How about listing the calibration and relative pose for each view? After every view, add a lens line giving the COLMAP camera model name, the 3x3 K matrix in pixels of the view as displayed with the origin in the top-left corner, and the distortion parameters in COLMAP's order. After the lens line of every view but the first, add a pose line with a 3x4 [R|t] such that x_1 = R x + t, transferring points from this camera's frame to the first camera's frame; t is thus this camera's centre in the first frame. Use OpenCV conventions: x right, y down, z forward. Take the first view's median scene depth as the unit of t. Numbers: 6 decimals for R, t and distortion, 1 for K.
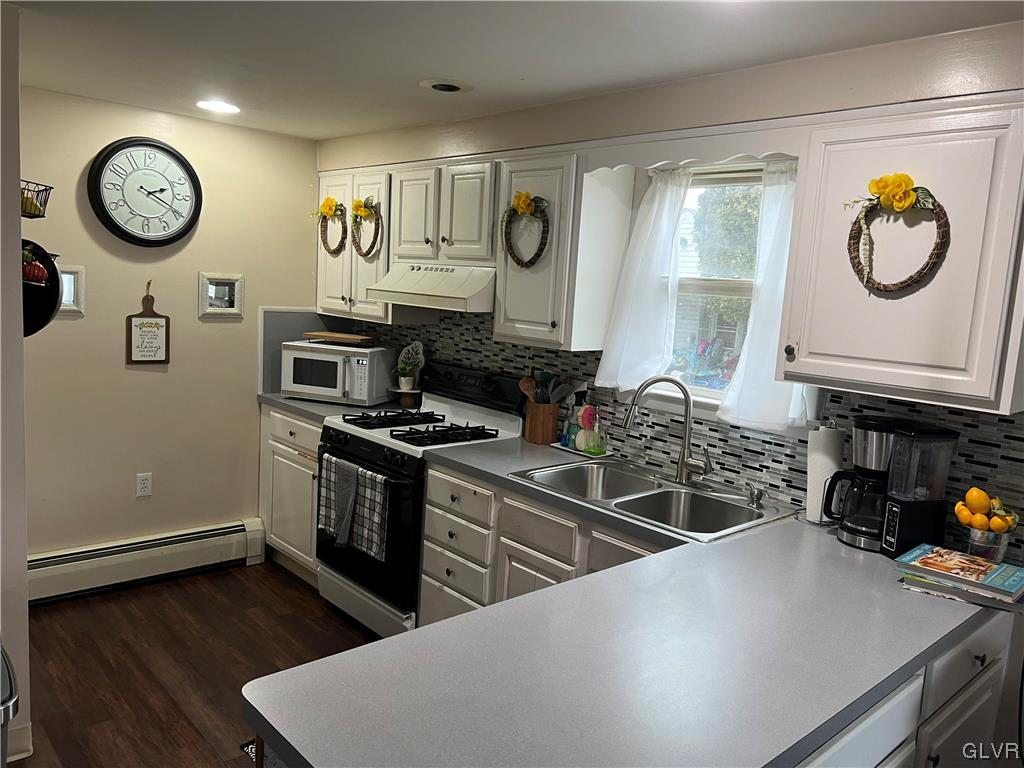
lens RADIAL K [[771.9, 0, 512.0], [0, 771.9, 384.0], [0, 0, 1]] dist [0.043657, -0.050221]
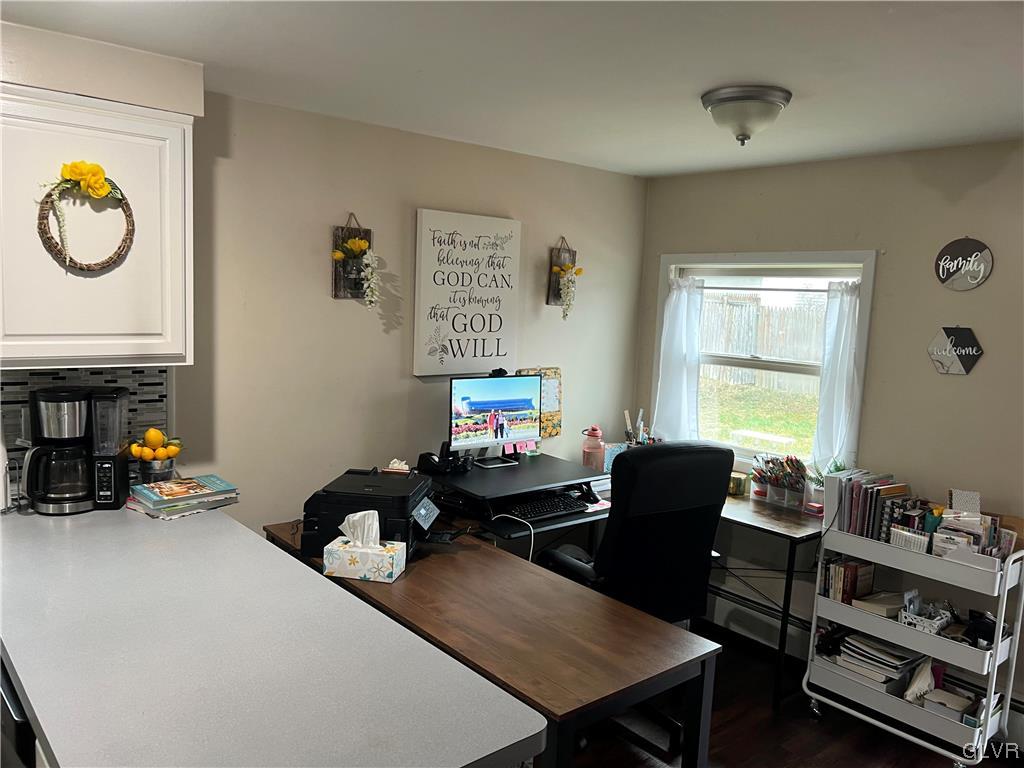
lens RADIAL K [[771.9, 0, 512.0], [0, 771.9, 384.0], [0, 0, 1]] dist [0.043657, -0.050221]
pose [[0.046327, -0.173893, 0.983674, -0.587253], [0.091354, 0.981343, 0.169178, -0.093848], [-0.994740, 0.082025, 0.061349, 0.359851]]
